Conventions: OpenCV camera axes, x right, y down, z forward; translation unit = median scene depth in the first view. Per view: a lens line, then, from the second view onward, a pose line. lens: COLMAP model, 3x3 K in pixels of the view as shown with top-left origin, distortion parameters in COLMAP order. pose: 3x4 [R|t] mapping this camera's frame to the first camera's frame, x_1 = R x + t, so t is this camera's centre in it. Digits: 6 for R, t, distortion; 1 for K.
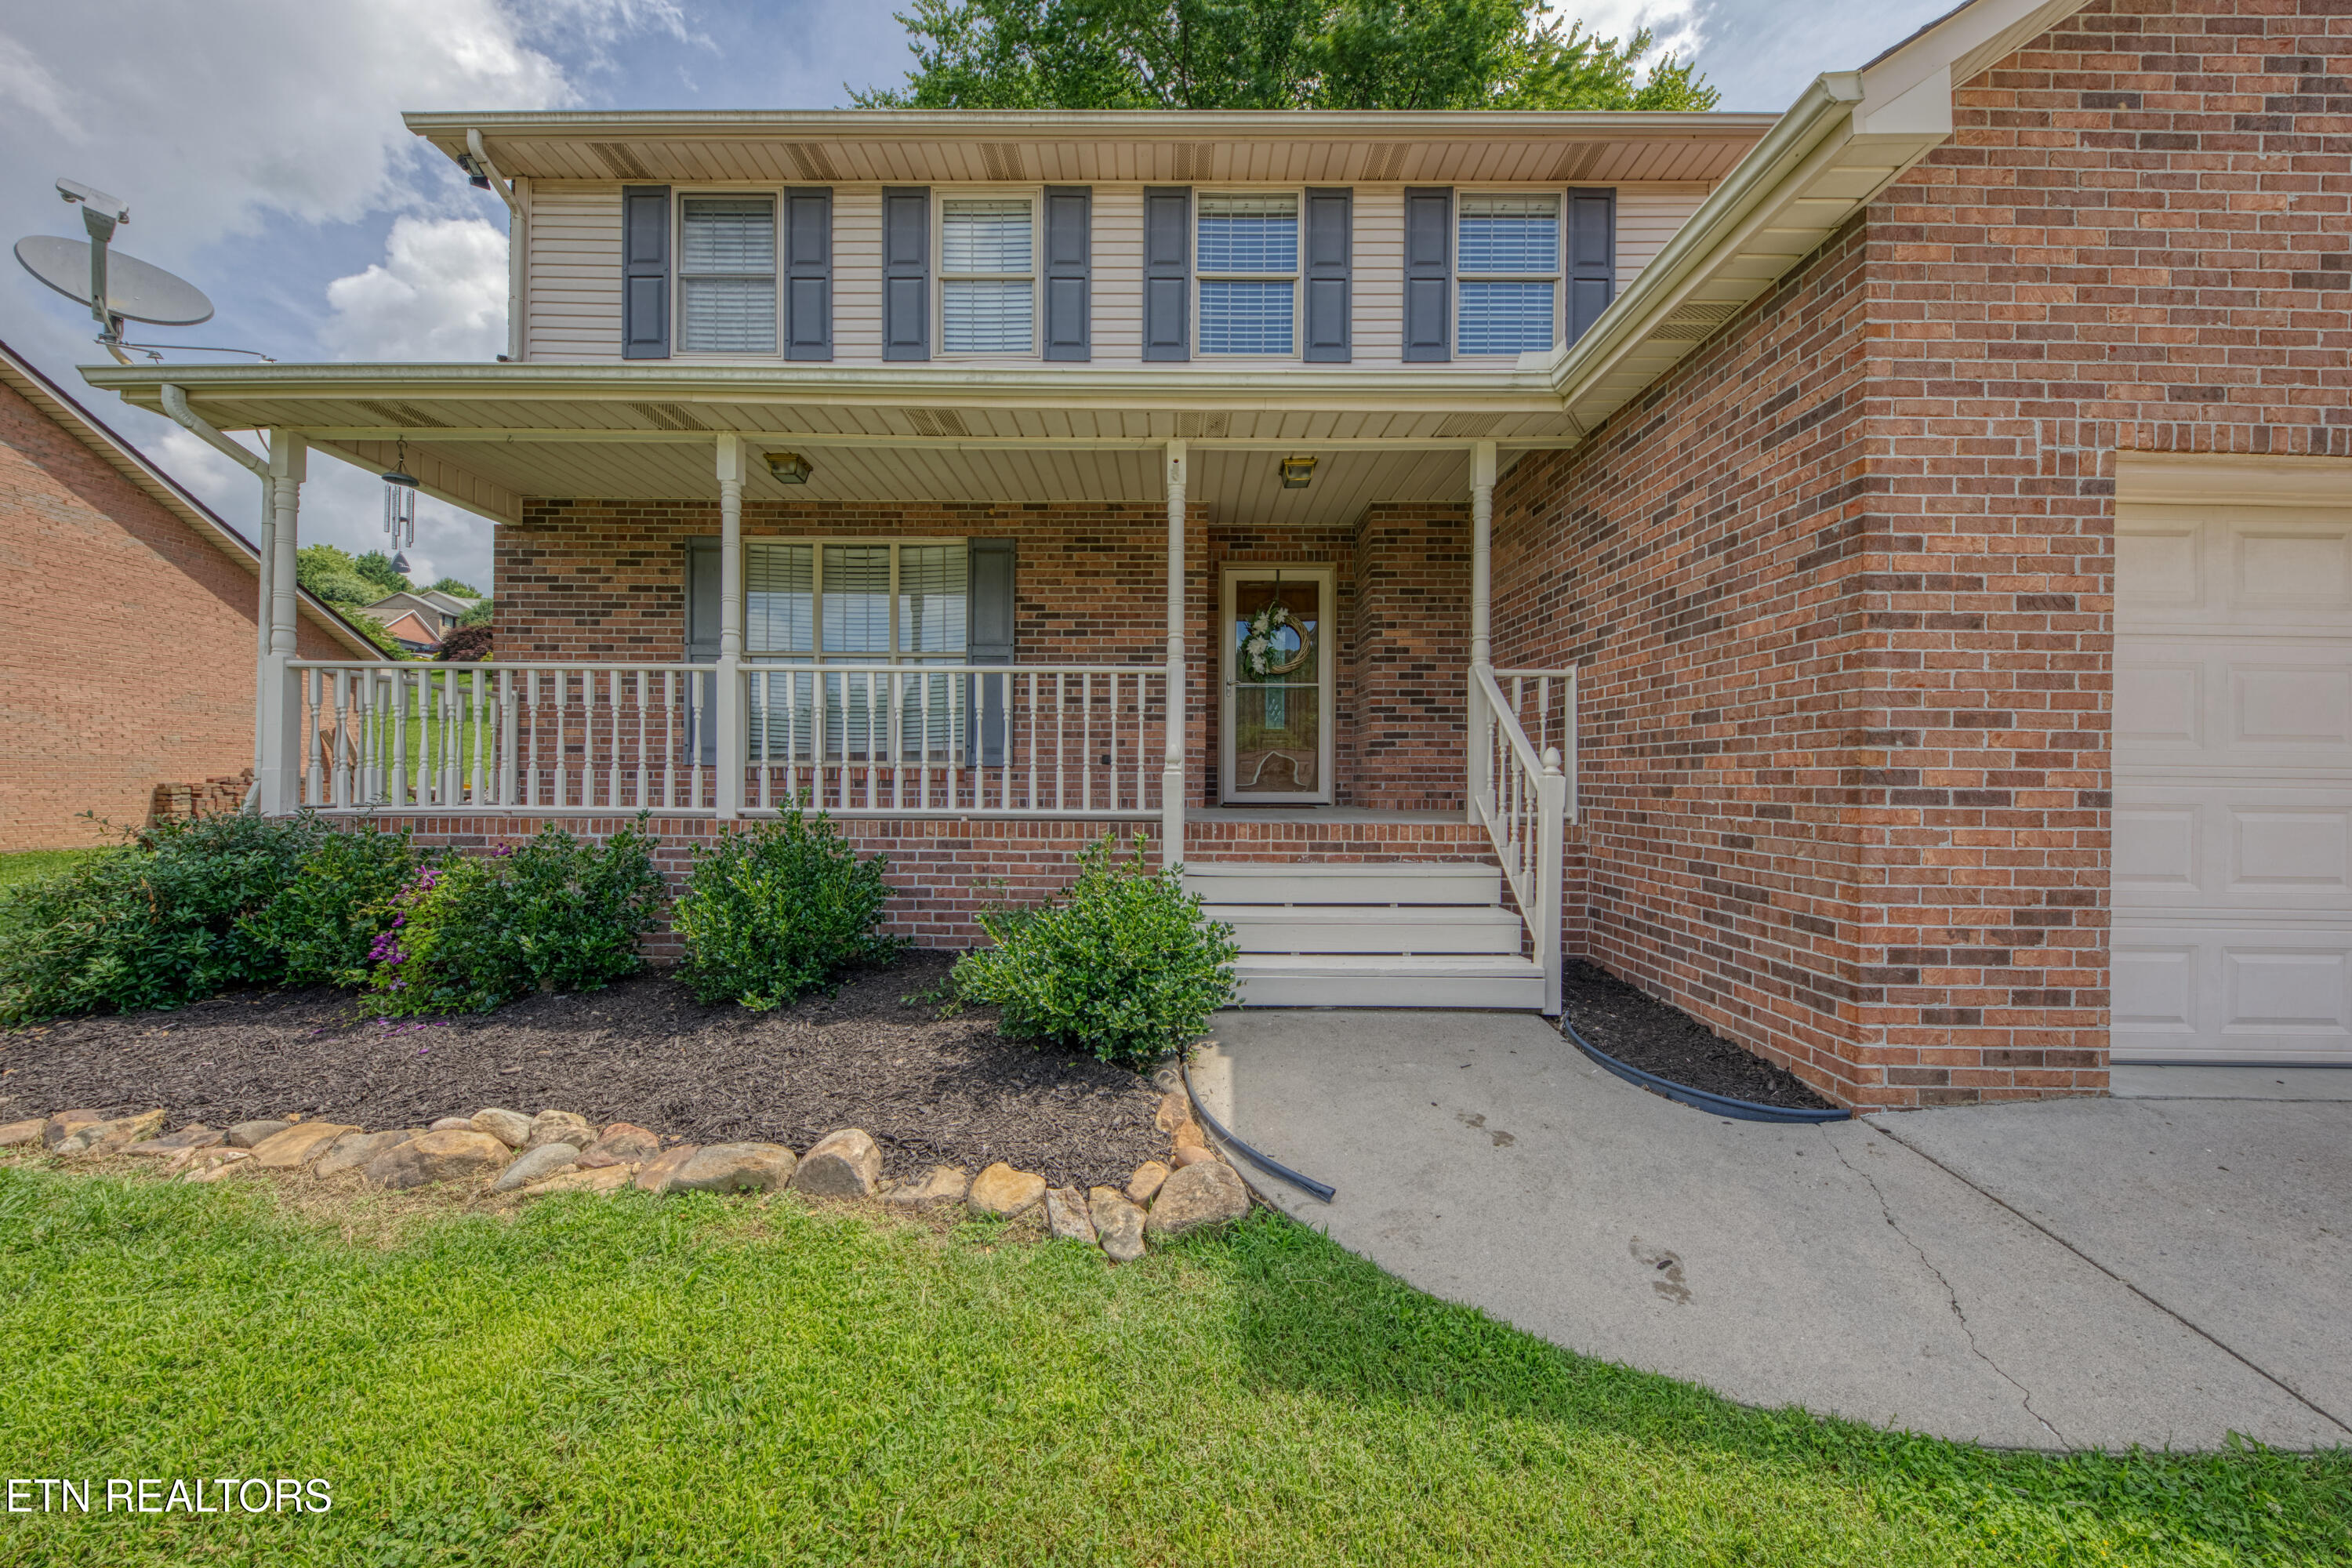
lens RADIAL K [[829.6, 0, 1154.2], [0, 829.6, 774.6], [0, 0, 1]] dist [0.003654, -0.001579]
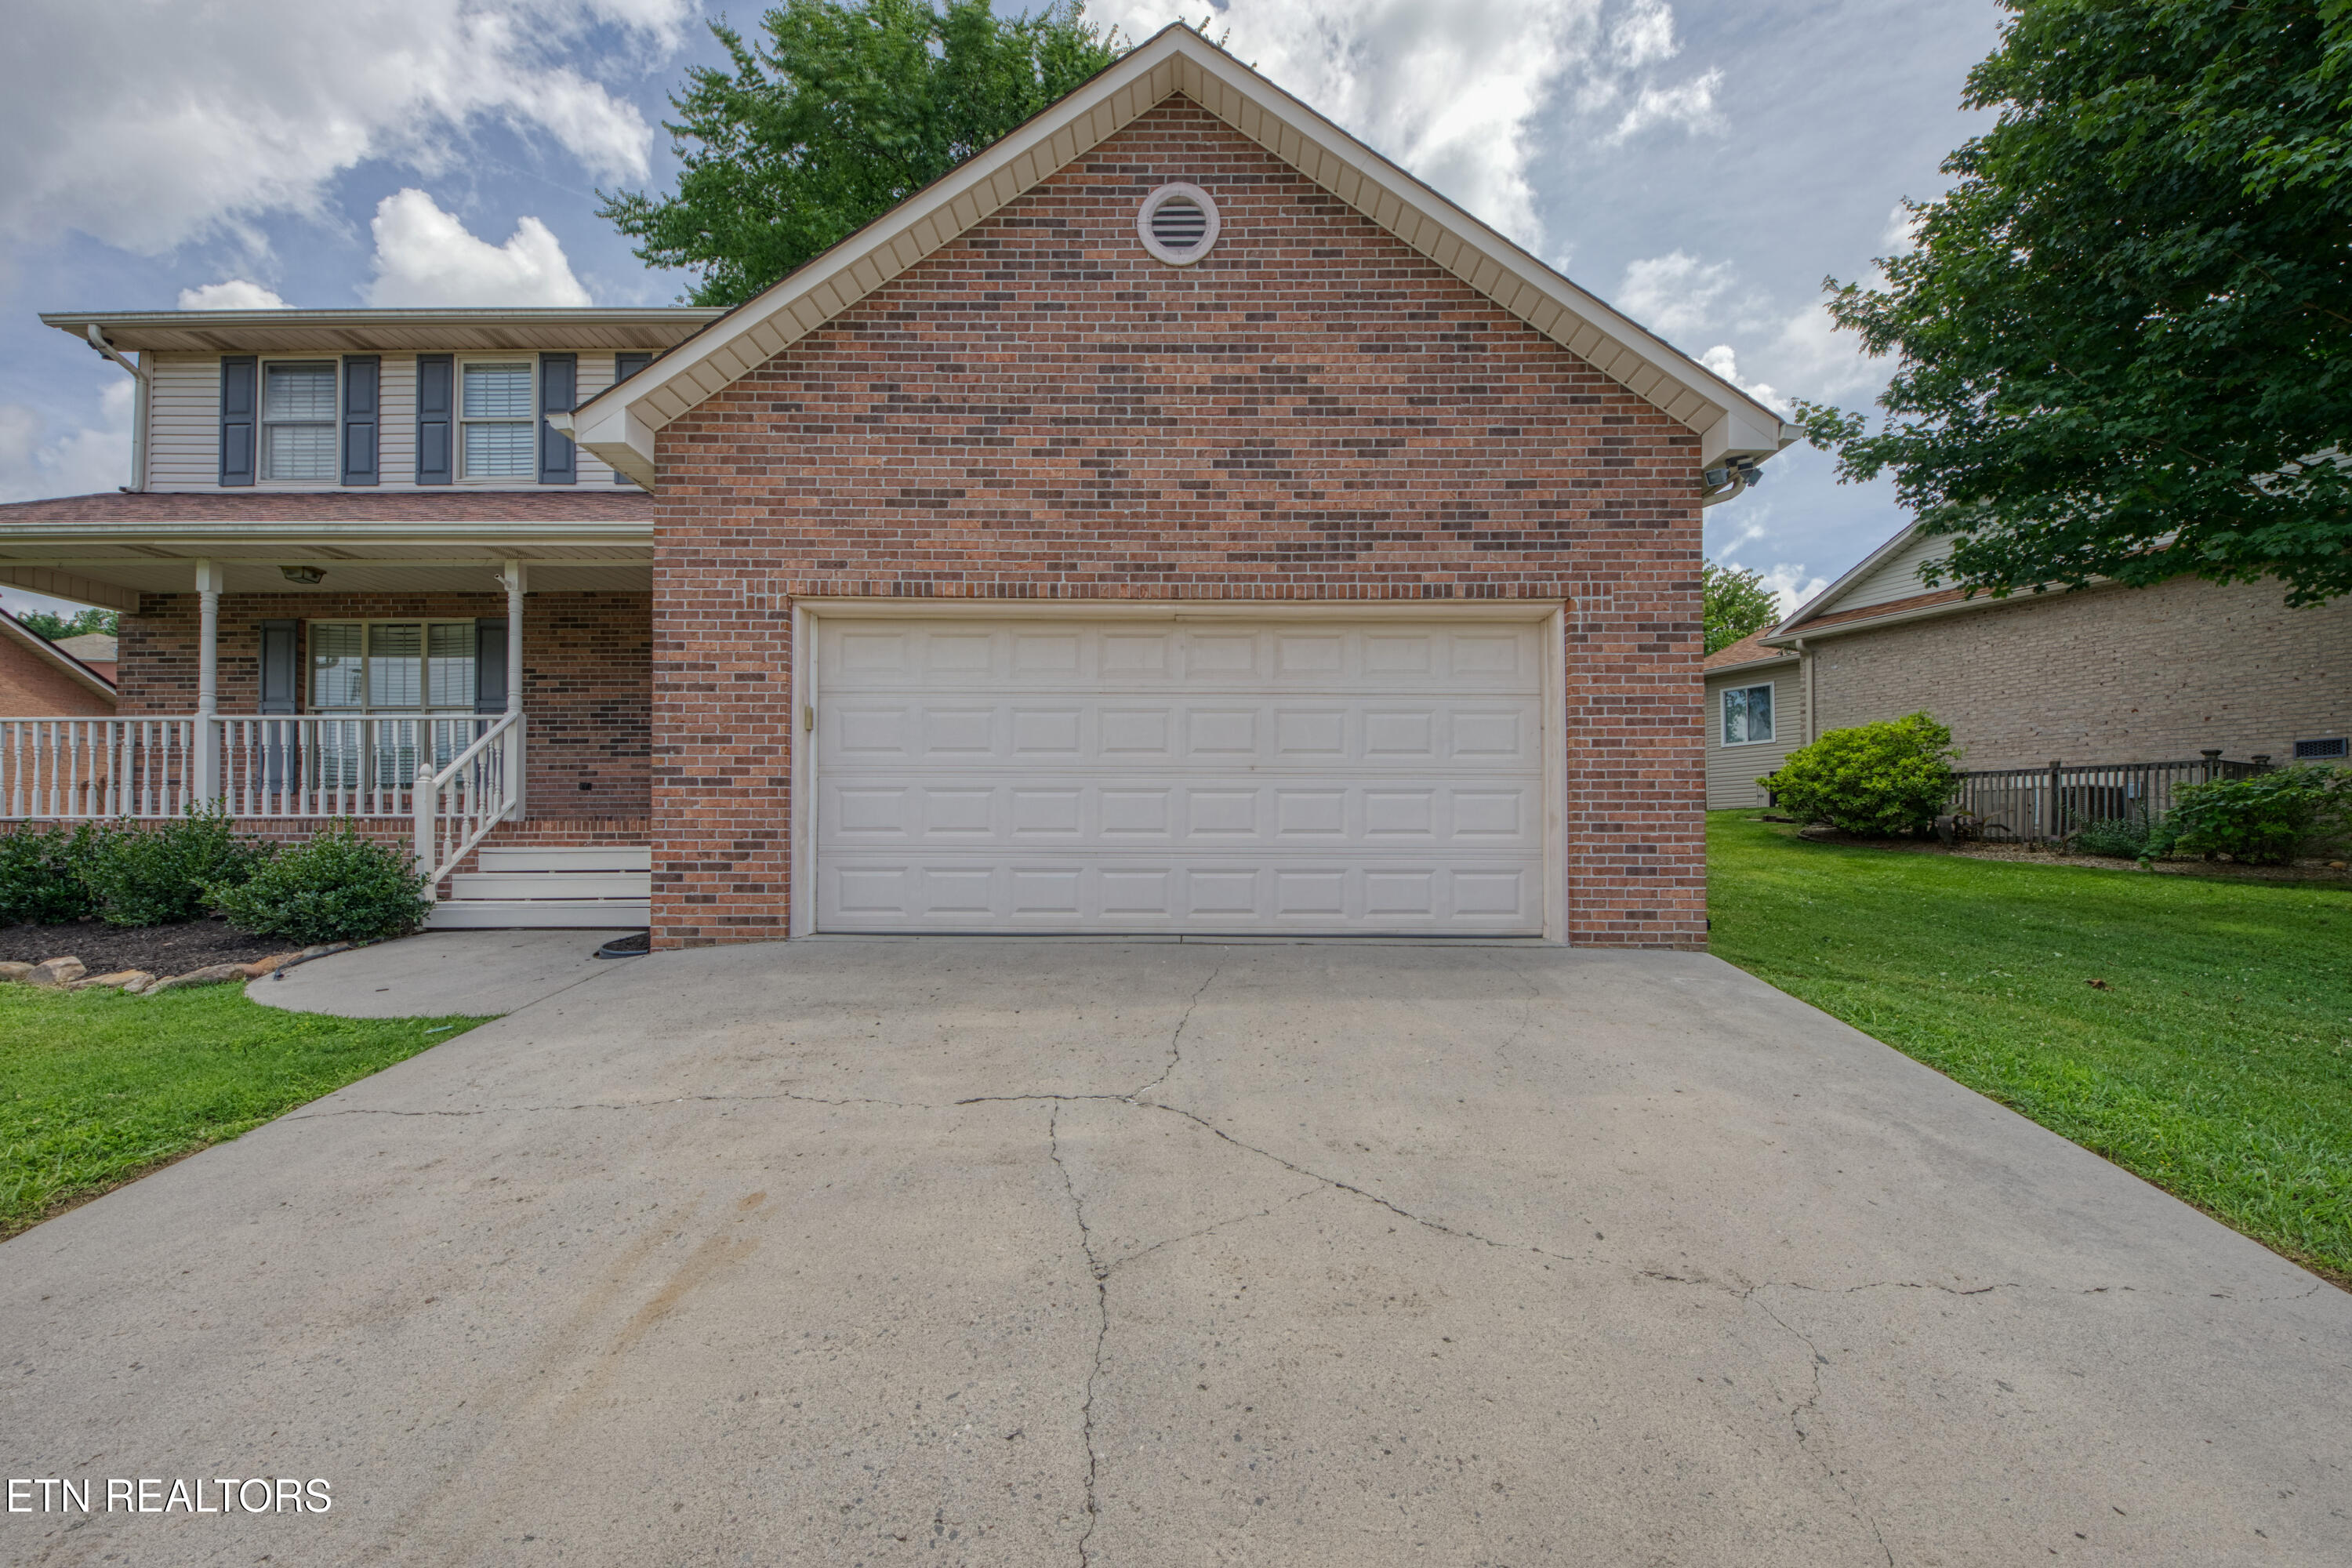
lens RADIAL K [[920.1, 0, 1182.8], [0, 920.1, 823.2], [0, 0, 1]] dist [0.003299, -0.001946]
pose [[0.999939, -0.010562, 0.003201, 1.240050], [0.010593, 0.999894, -0.009990, 0.093179], [-0.003095, 0.010024, 0.999945, -0.651586]]
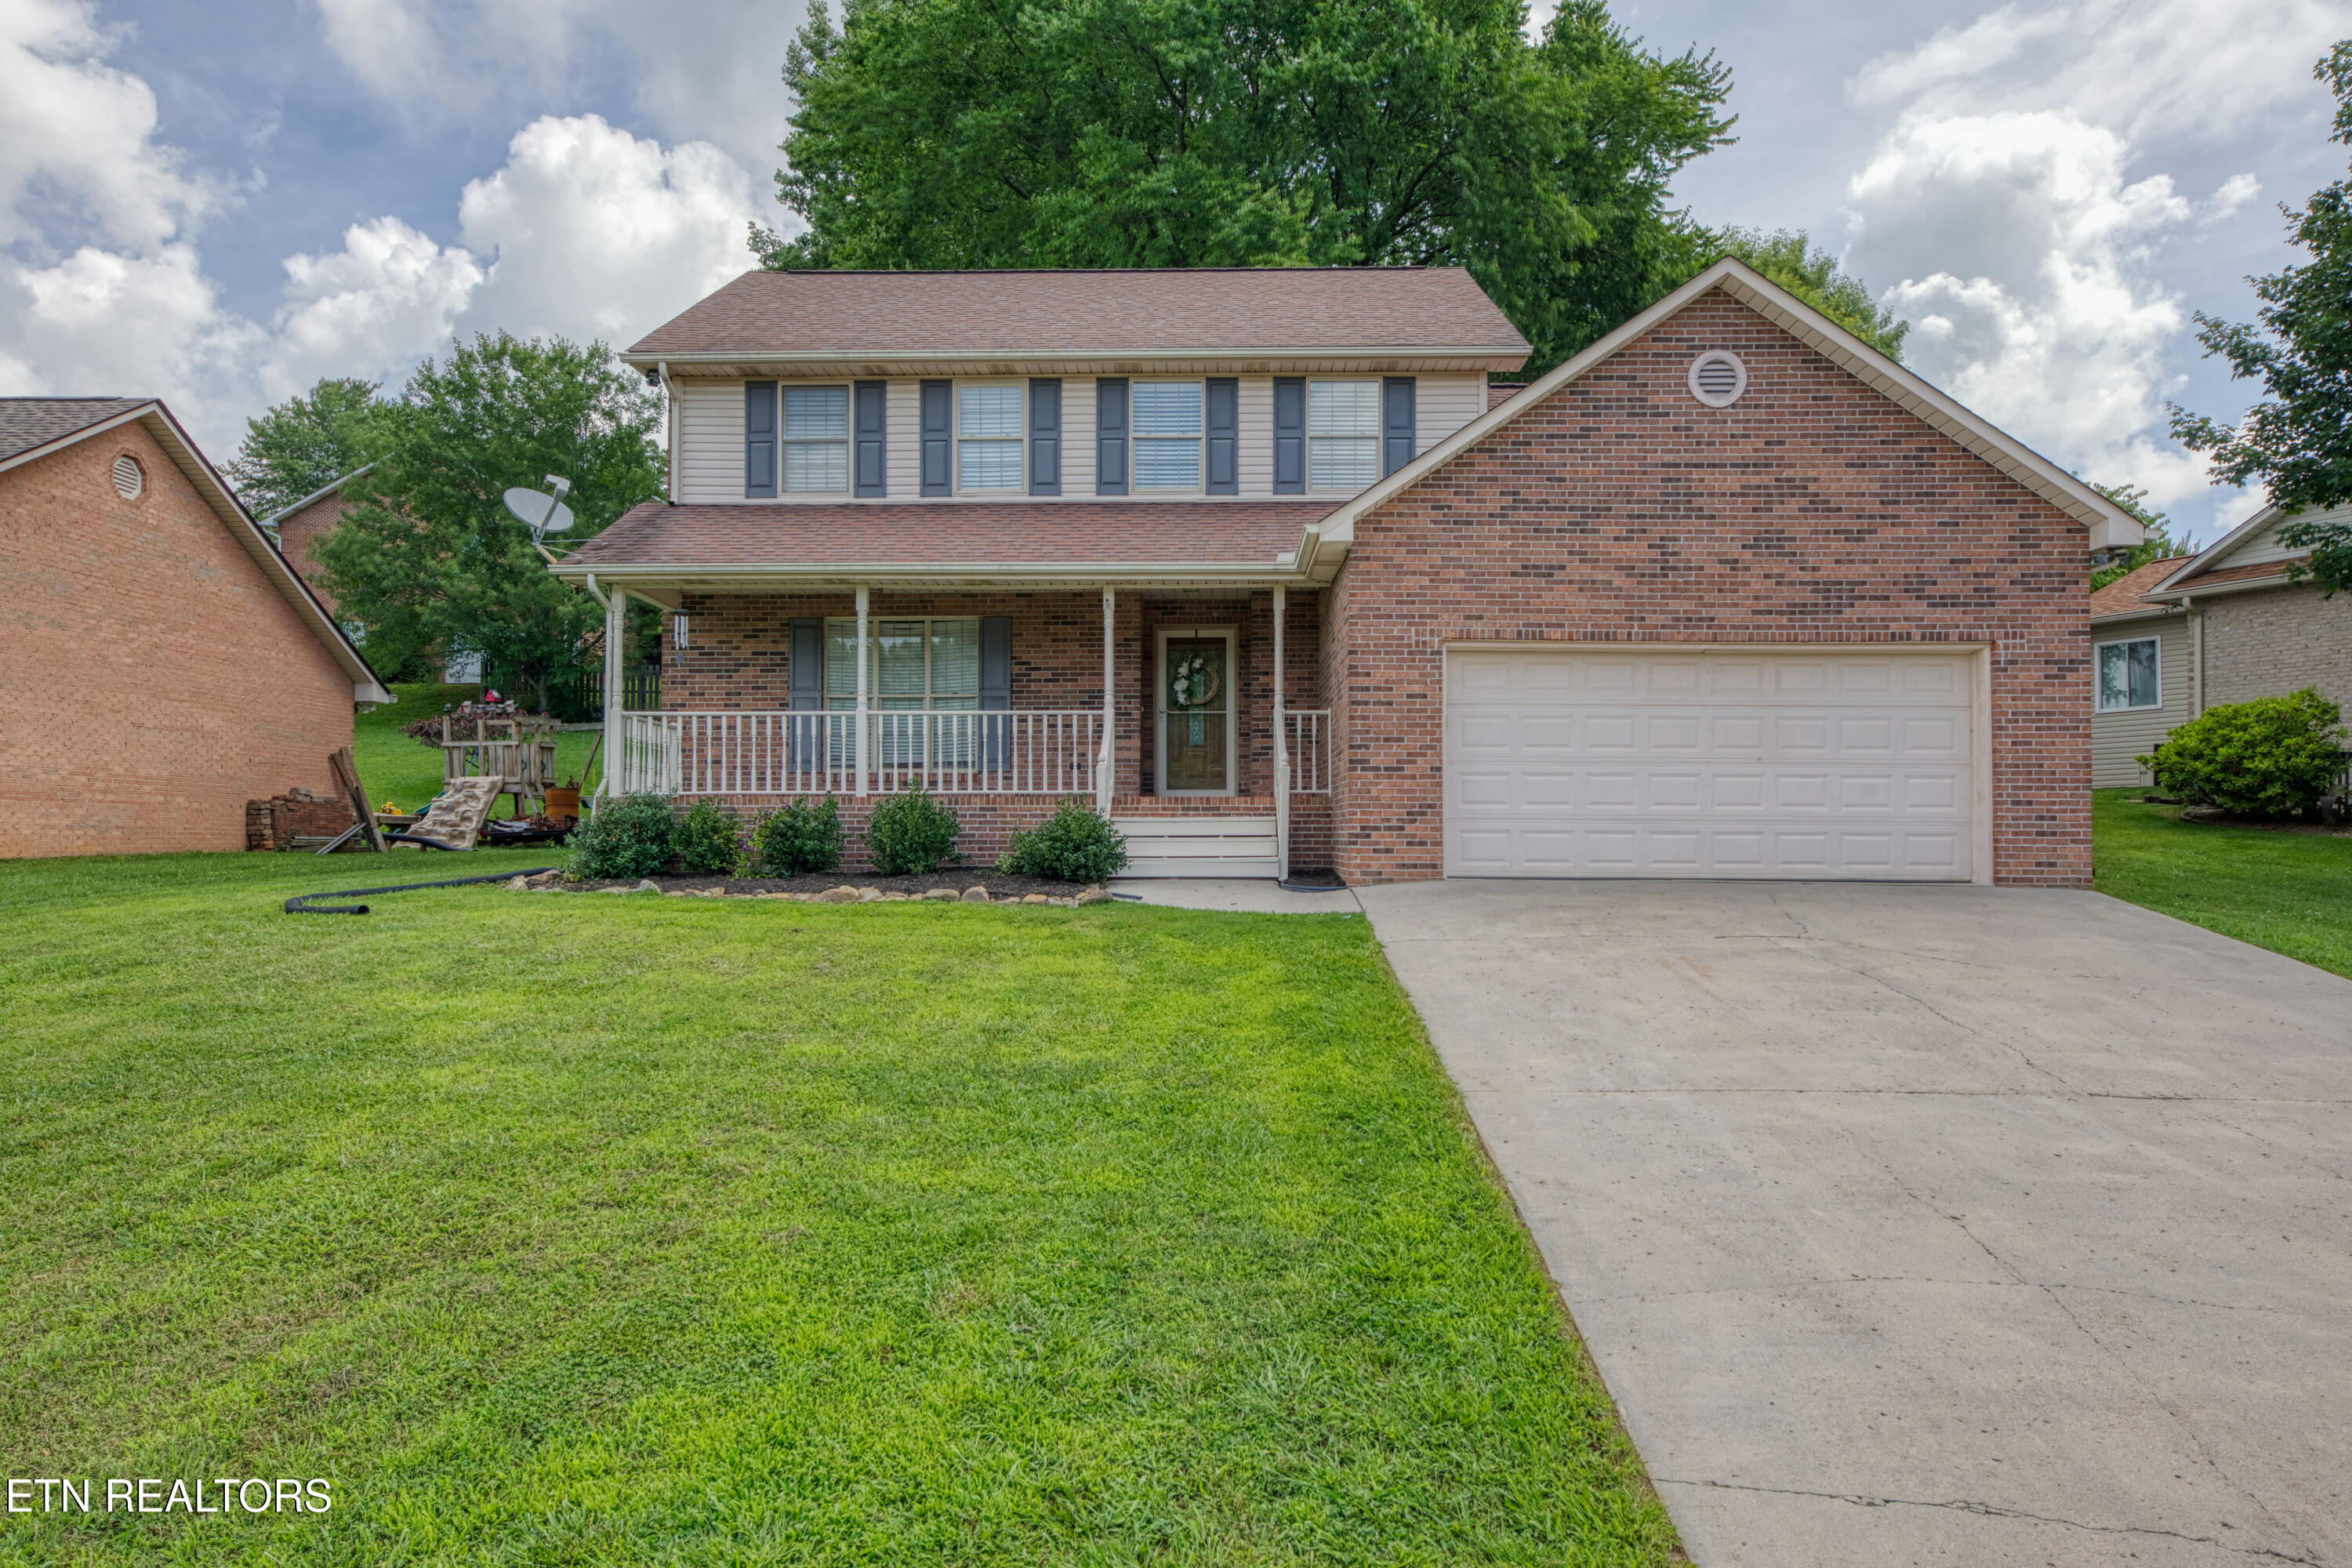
lens RADIAL K [[1516.2, 0, 1167.6], [0, 1516.2, 802.4], [0, 0, 1]] dist [0.005098, 0.007747]
pose [[0.999892, -0.008023, -0.012292, 0.198652], [0.007849, 0.999870, -0.014106, 0.120917], [0.012403, 0.014008, 0.999825, -2.372313]]
